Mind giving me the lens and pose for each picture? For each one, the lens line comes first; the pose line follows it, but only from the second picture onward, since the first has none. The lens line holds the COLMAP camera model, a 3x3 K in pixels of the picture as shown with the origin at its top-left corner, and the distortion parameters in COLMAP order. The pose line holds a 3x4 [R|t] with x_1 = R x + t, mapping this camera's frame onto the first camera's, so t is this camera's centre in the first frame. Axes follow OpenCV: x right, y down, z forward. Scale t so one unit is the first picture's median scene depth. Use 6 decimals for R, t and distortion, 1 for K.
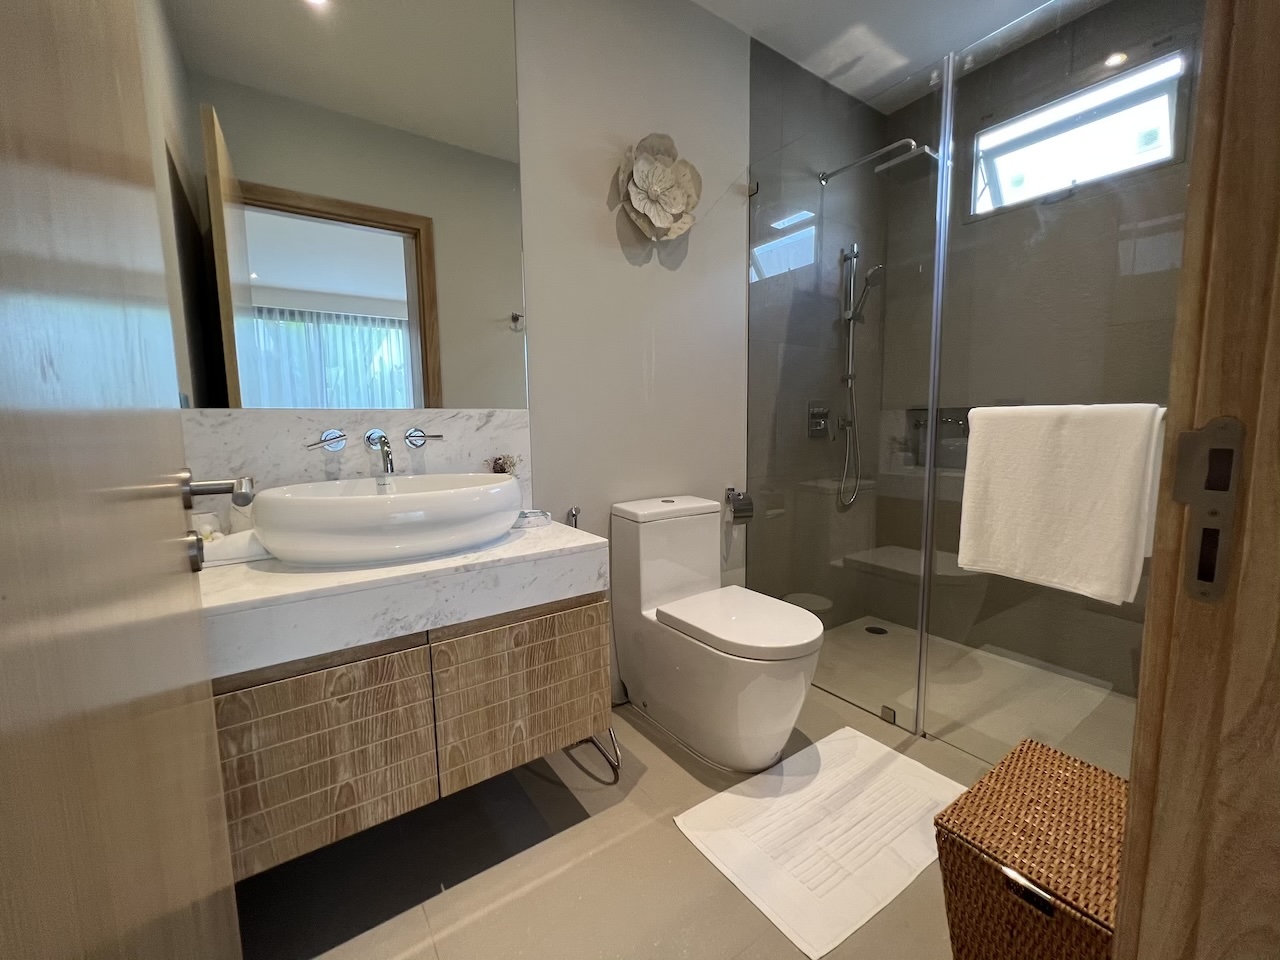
lens RADIAL K [[514.4, 0, 635.7], [0, 514.4, 474.8], [0, 0, 1]] dist [-0.014891, 0.001078]
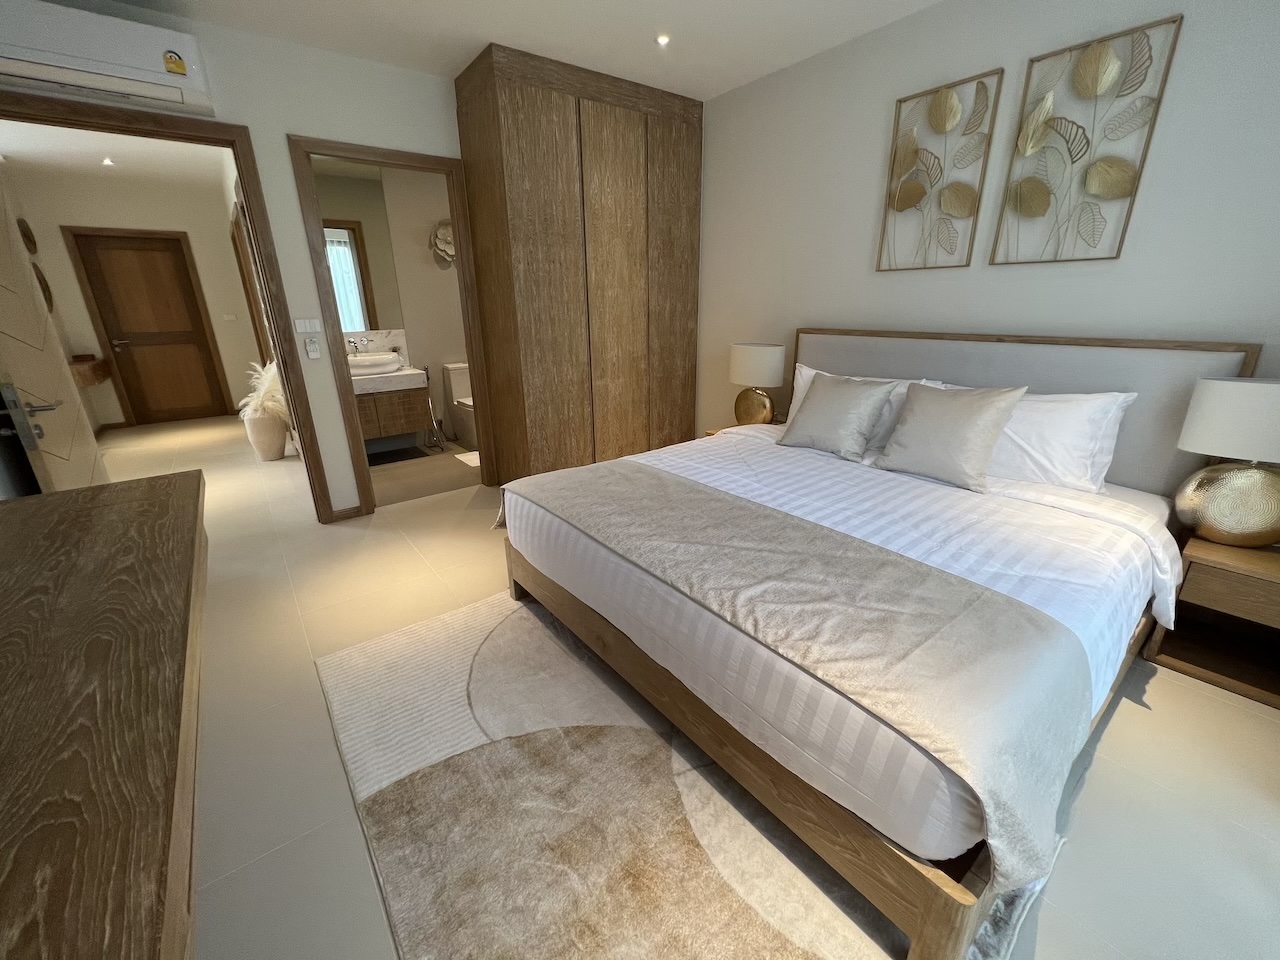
lens RADIAL K [[514.4, 0, 637.8], [0, 514.4, 485.0], [0, 0, 1]] dist [-0.014891, 0.001078]
pose [[0.998293, -0.021381, 0.054356, 0.920926], [0.008887, 0.975358, 0.220449, 0.099165], [-0.057730, -0.219590, 0.973883, -2.046405]]
